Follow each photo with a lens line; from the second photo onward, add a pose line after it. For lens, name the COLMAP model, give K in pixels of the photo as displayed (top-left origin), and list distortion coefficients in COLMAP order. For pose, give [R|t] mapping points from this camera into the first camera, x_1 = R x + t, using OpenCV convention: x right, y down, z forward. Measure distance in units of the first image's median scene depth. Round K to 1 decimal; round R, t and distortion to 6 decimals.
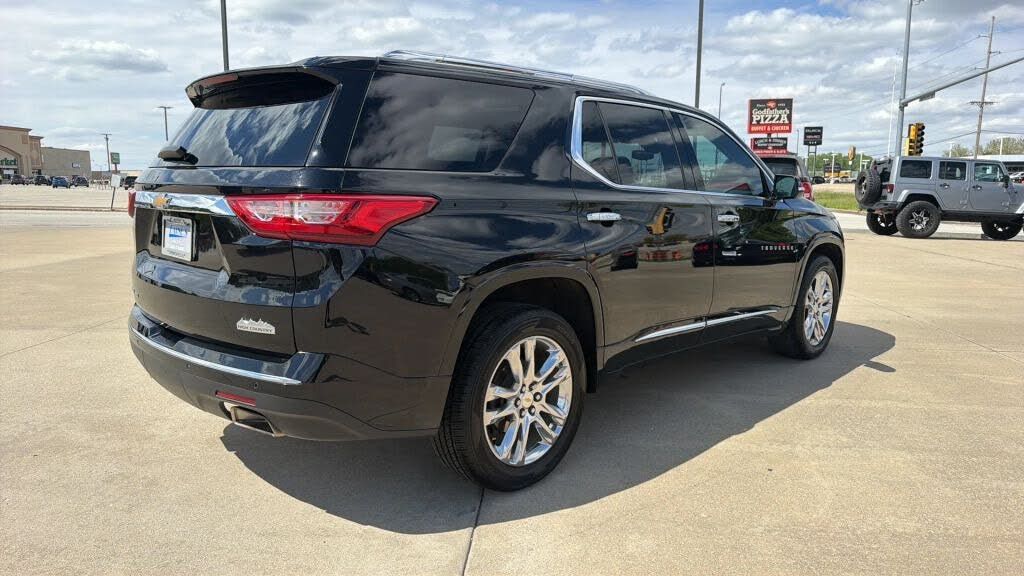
lens RADIAL K [[704.3, 0, 513.8], [0, 704.3, 286.4], [0, 0, 1]] dist [0.035365, -0.048266]
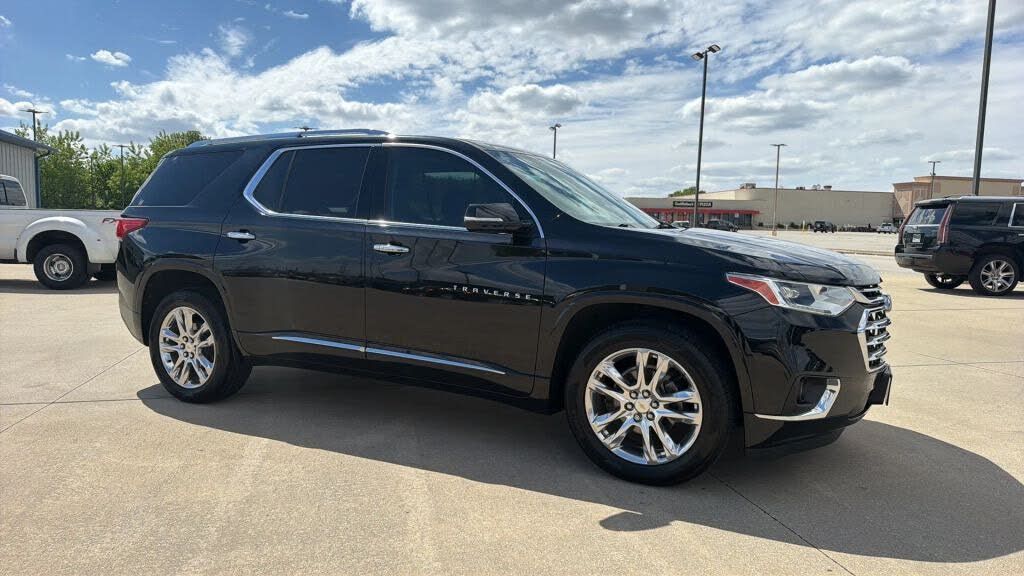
lens RADIAL K [[700.2, 0, 486.3], [0, 700.2, 302.2], [0, 0, 1]] dist [0.069548, -0.095851]
pose [[0.265139, 0.099682, -0.959044, 0.985914], [-0.148622, 0.986980, 0.061497, -0.079291], [0.952687, 0.126230, 0.276502, 0.677914]]
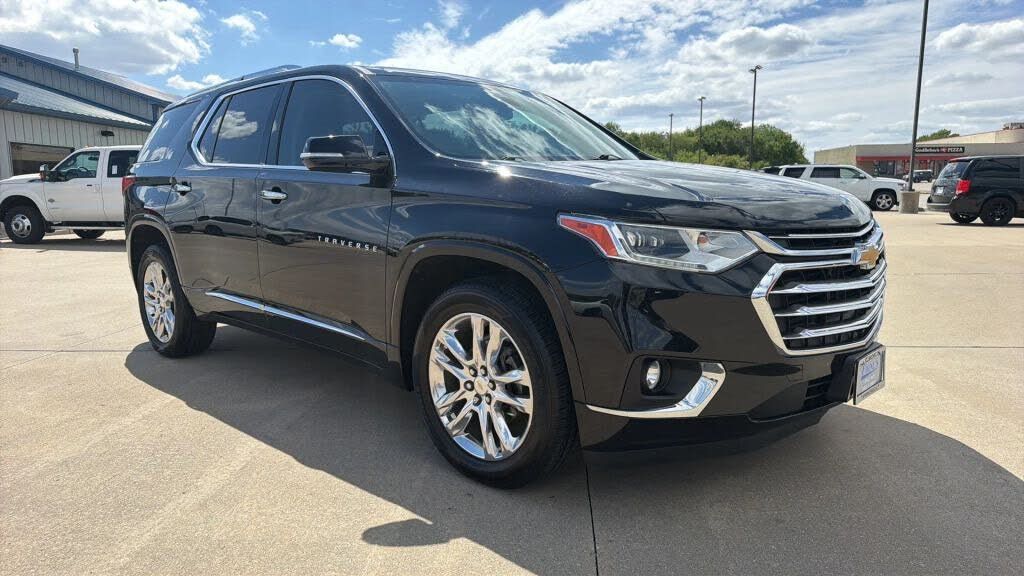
lens RADIAL K [[683.5, 0, 489.0], [0, 683.5, 332.5], [0, 0, 1]] dist [0.047918, -0.051593]
pose [[-0.021534, 0.197728, -0.980020, 0.899383], [-0.125816, 0.971919, 0.198858, -0.104760], [0.991820, 0.127585, 0.003948, 0.997168]]
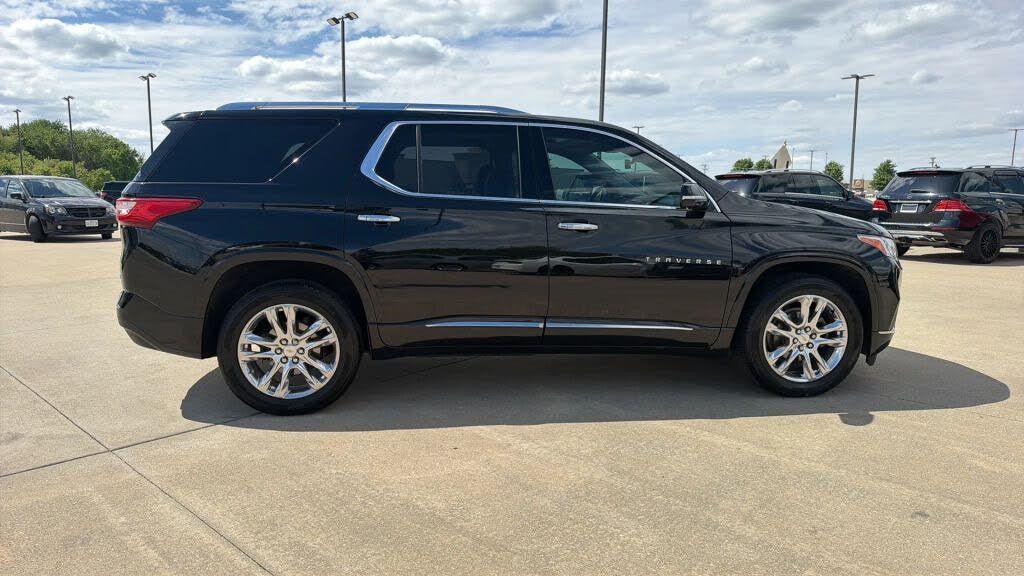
lens RADIAL K [[713.4, 0, 495.4], [0, 713.4, 290.5], [0, 0, 1]] dist [0.021499, -0.031532]
pose [[0.770505, 0.082238, -0.632107, 0.676818], [-0.089878, 0.995752, 0.019992, -0.010417], [0.631066, 0.041409, 0.774623, 0.102495]]
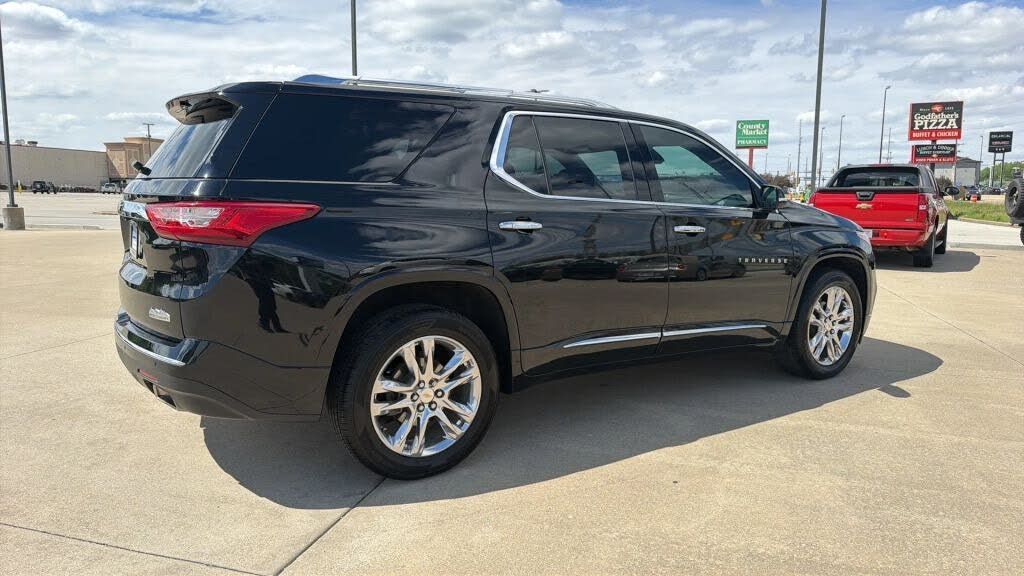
lens RADIAL K [[706.1, 0, 514.3], [0, 706.1, 284.0], [0, 0, 1]] dist [0.037735, -0.048577]
pose [[0.978396, 0.027063, -0.204960, 0.208014], [-0.030959, 0.999395, -0.015824, 0.002924], [0.204408, 0.021828, 0.978642, -0.013995]]
